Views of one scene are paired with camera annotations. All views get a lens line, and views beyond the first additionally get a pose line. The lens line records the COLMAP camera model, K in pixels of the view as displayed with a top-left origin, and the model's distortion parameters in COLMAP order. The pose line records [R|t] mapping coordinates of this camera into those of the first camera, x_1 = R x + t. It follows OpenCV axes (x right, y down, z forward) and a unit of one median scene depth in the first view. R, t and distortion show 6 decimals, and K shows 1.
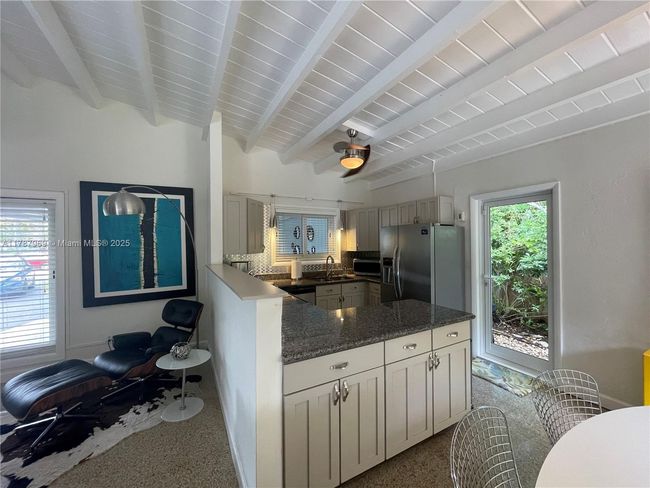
lens RADIAL K [[261.7, 0, 325.0], [0, 261.7, 244.0], [0, 0, 1]] dist [-0.003950, -0.000296]
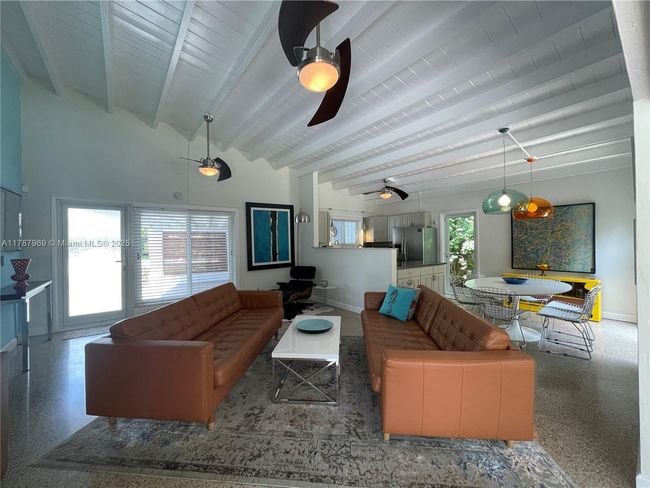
lens RADIAL K [[261.7, 0, 325.0], [0, 261.7, 244.0], [0, 0, 1]] dist [-0.003950, -0.000296]
pose [[0.987393, -0.004774, 0.158216, -0.546773], [0.004433, 0.999987, 0.002509, 0.041224], [-0.158226, -0.001776, 0.987401, -0.728915]]
